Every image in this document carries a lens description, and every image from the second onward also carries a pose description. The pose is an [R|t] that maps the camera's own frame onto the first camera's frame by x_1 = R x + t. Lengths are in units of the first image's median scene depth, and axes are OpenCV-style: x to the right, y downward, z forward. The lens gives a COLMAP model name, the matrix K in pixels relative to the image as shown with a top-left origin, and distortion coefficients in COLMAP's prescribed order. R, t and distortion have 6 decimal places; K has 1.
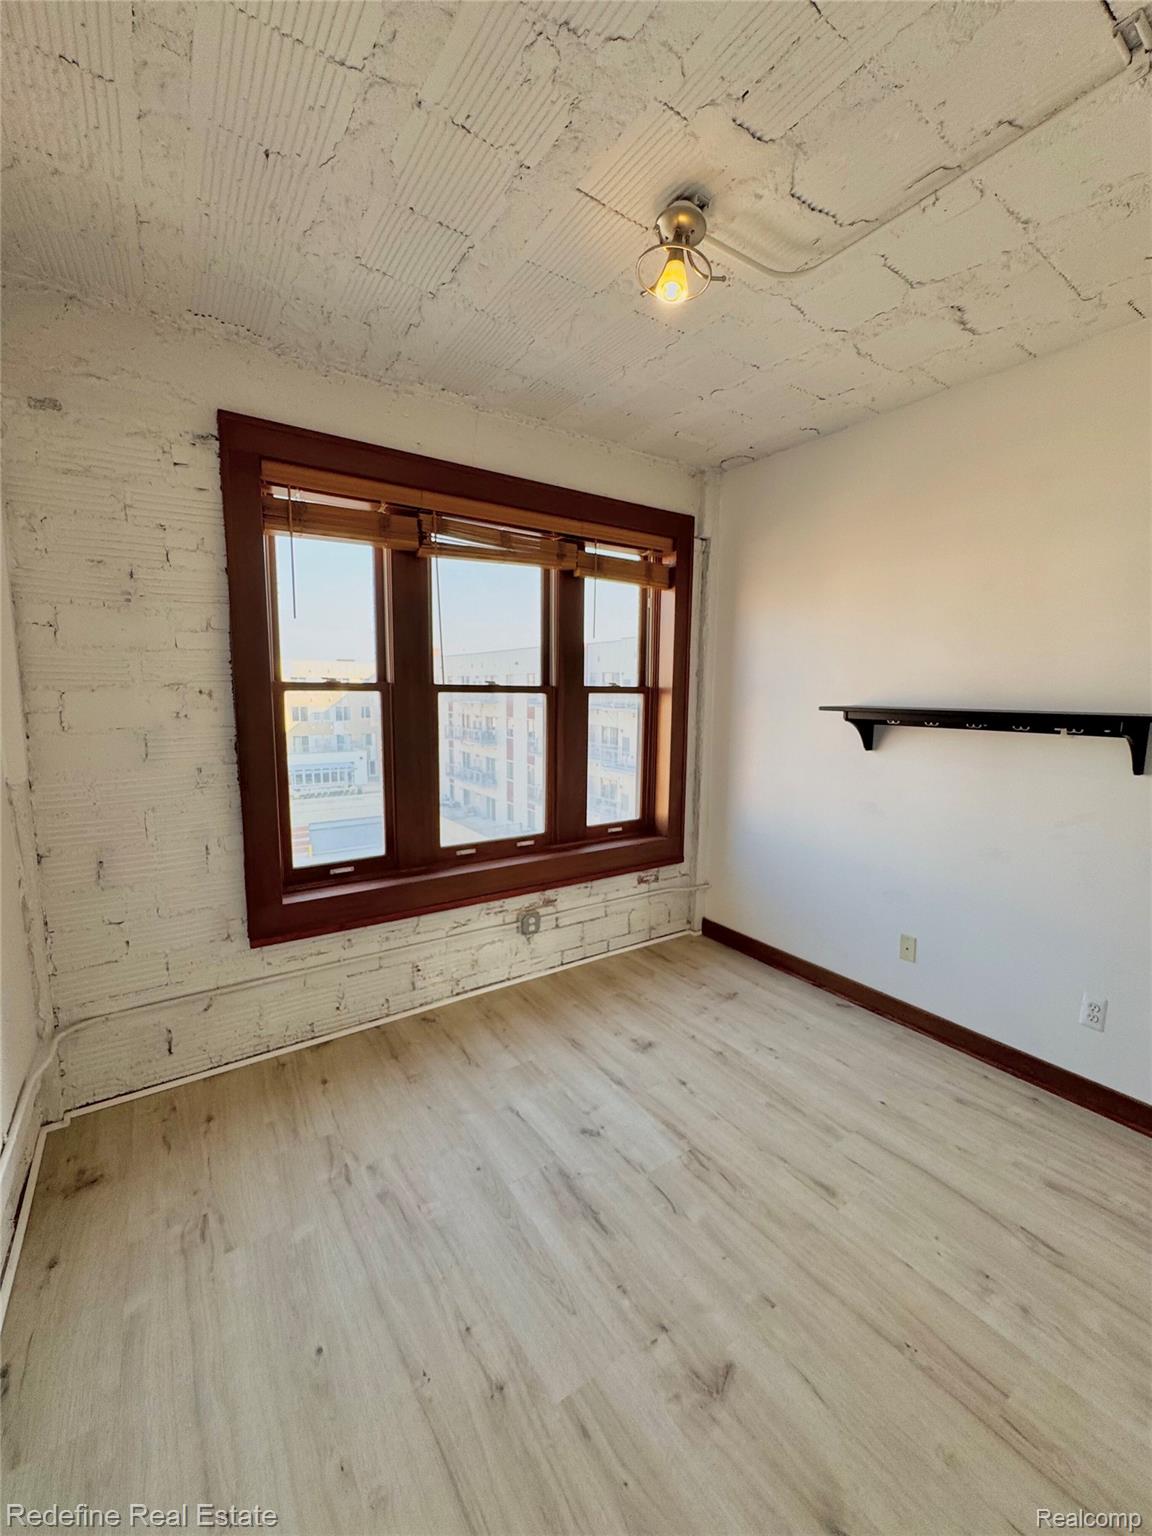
lens RADIAL K [[618.2, 0, 563.4], [0, 618.2, 756.1], [0, 0, 1]] dist [-0.003952, 0.000560]
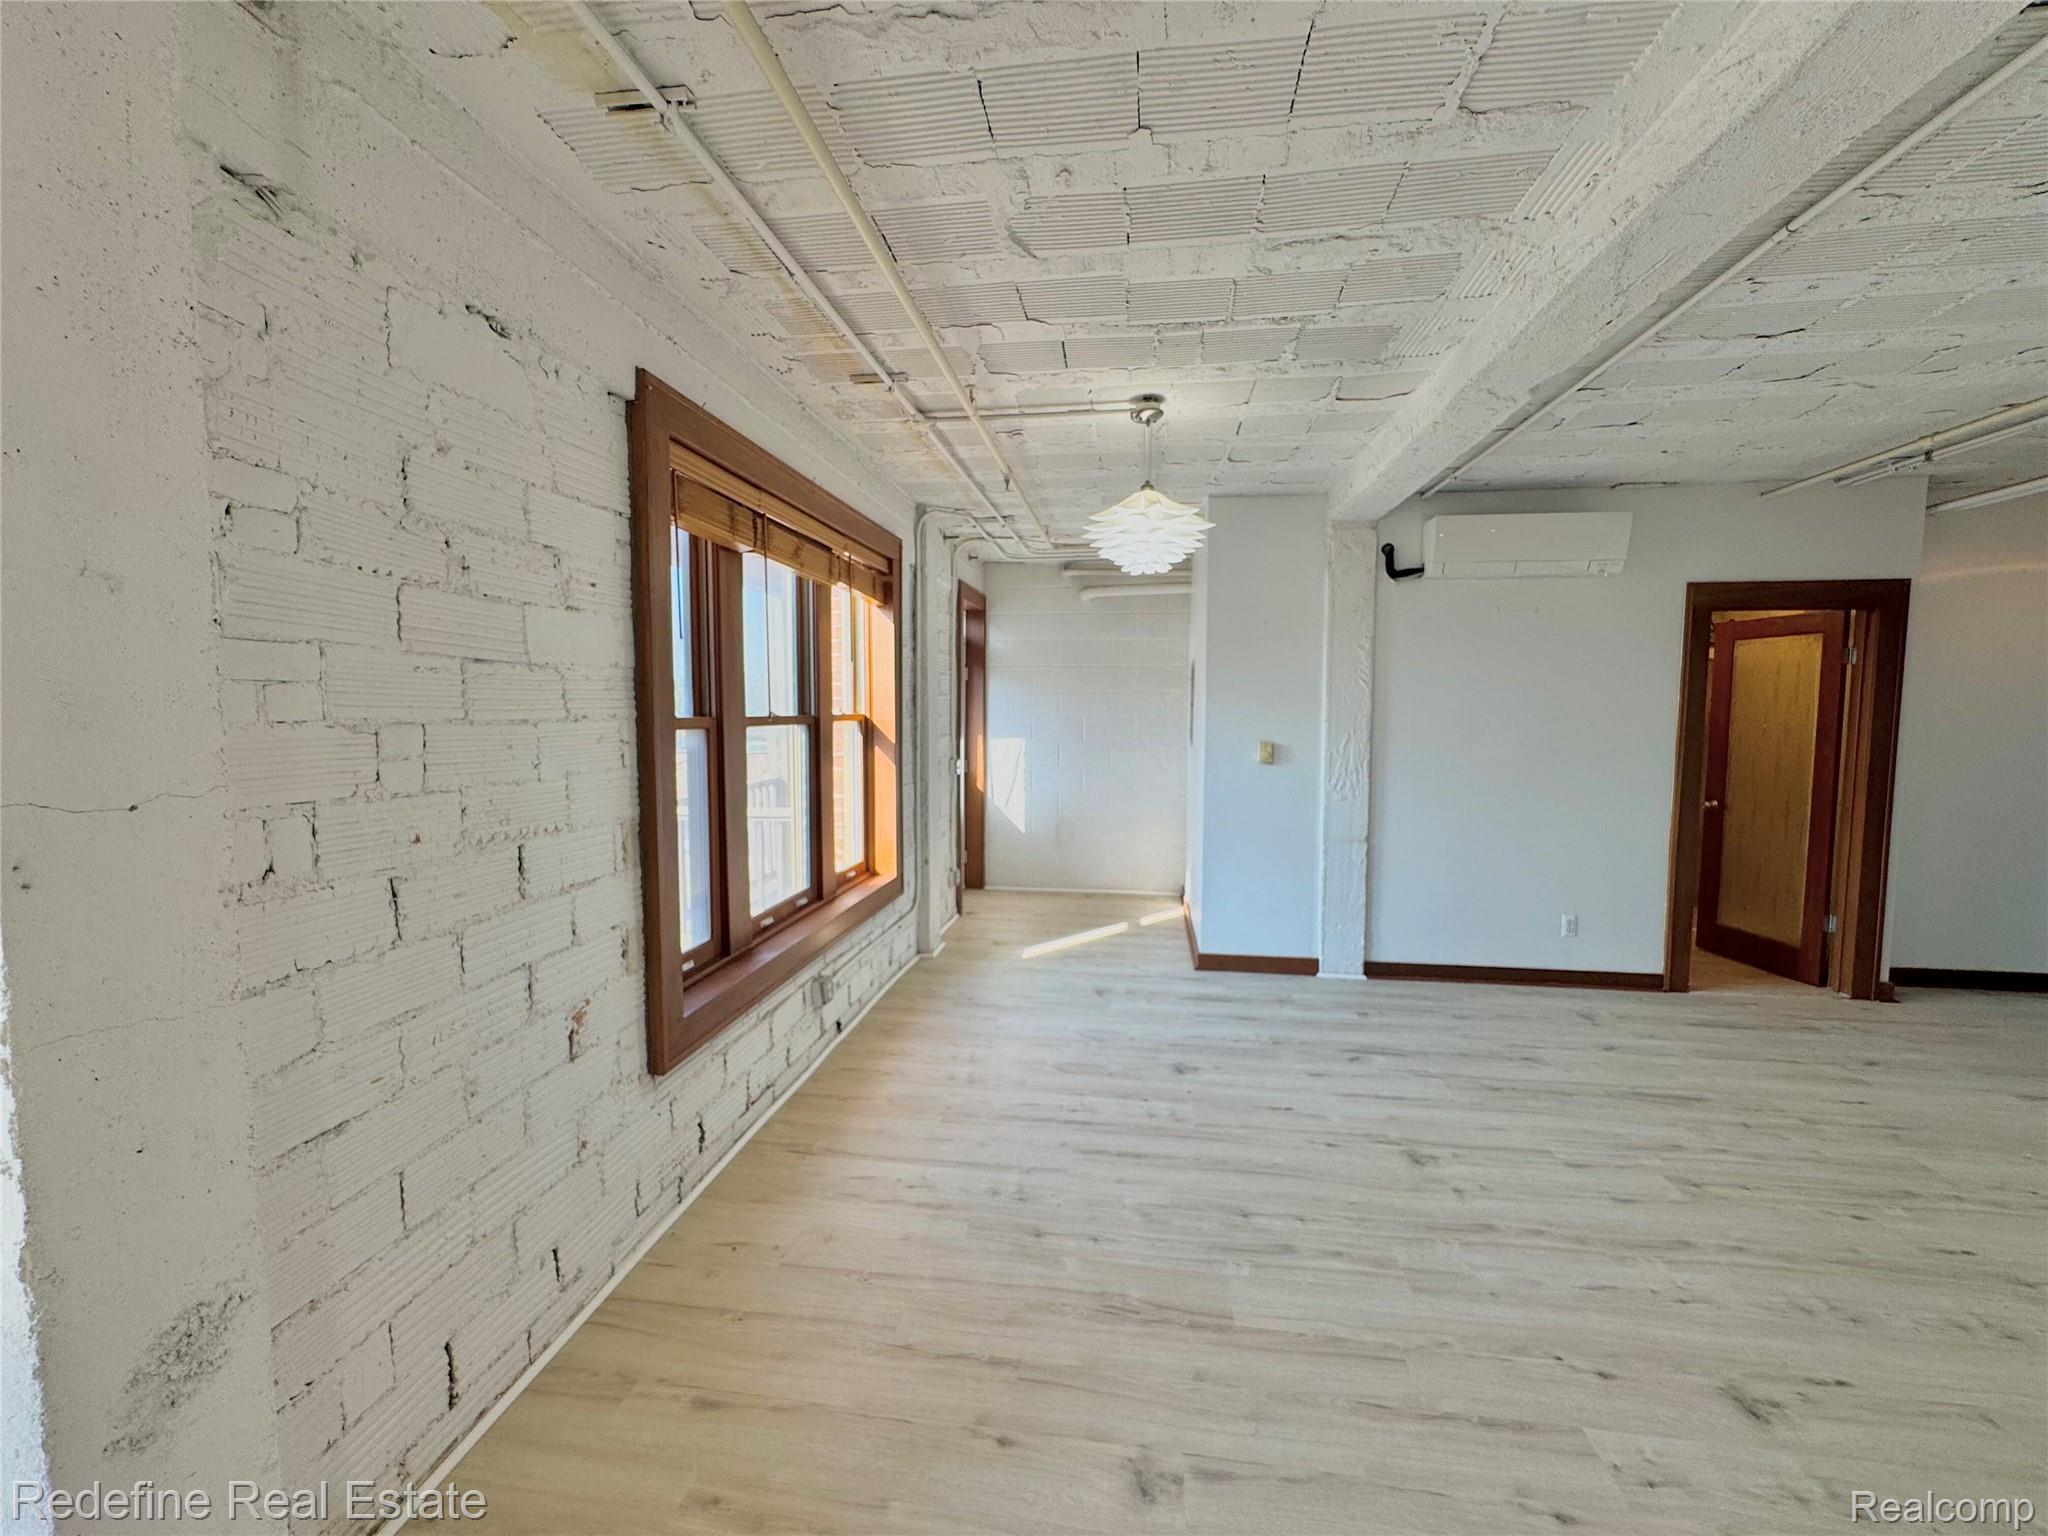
lens RADIAL K [[824.3, 0, 1024.9], [0, 824.3, 765.5], [0, 0, 1]] dist [-0.003952, 0.000560]
pose [[0.664682, -0.061462, 0.744594, -0.703203], [0.088263, 0.996091, 0.003432, -0.022422], [-0.741894, 0.063439, 0.667509, 0.003730]]
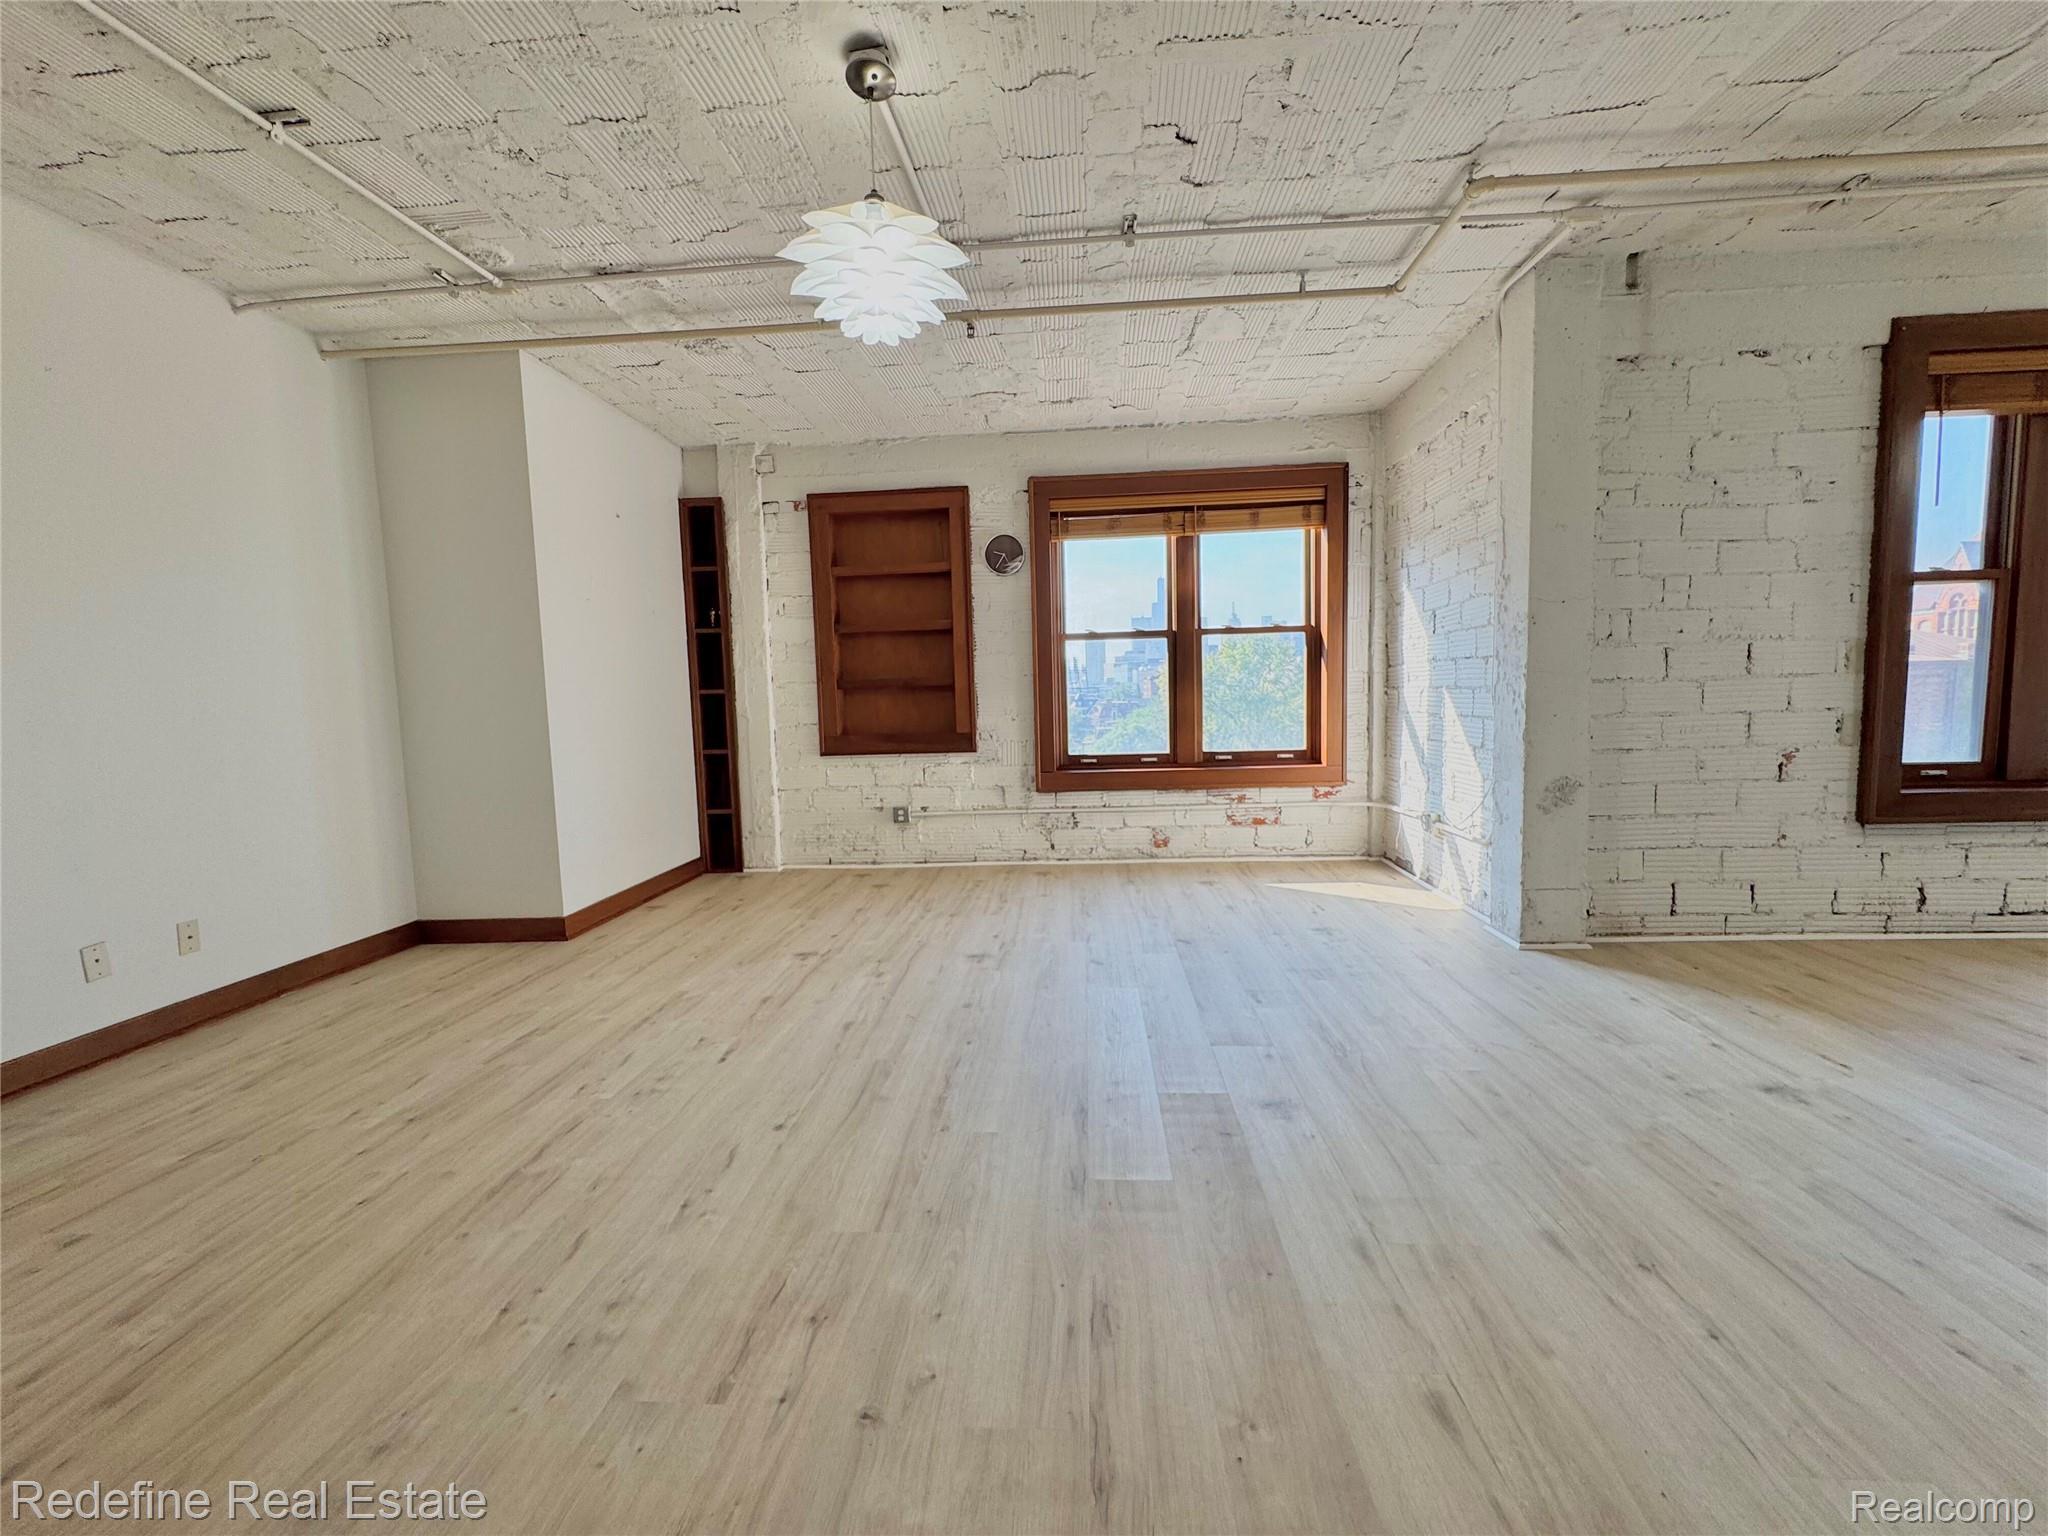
lens RADIAL K [[824.3, 0, 1027.7], [0, 824.3, 763.6], [0, 0, 1]] dist [-0.003952, 0.000560]
pose [[0.795705, 0.019135, -0.605382, -0.603718], [-0.033013, 0.999385, -0.011804, 0.199828], [0.604784, 0.029379, 0.795847, -0.715911]]
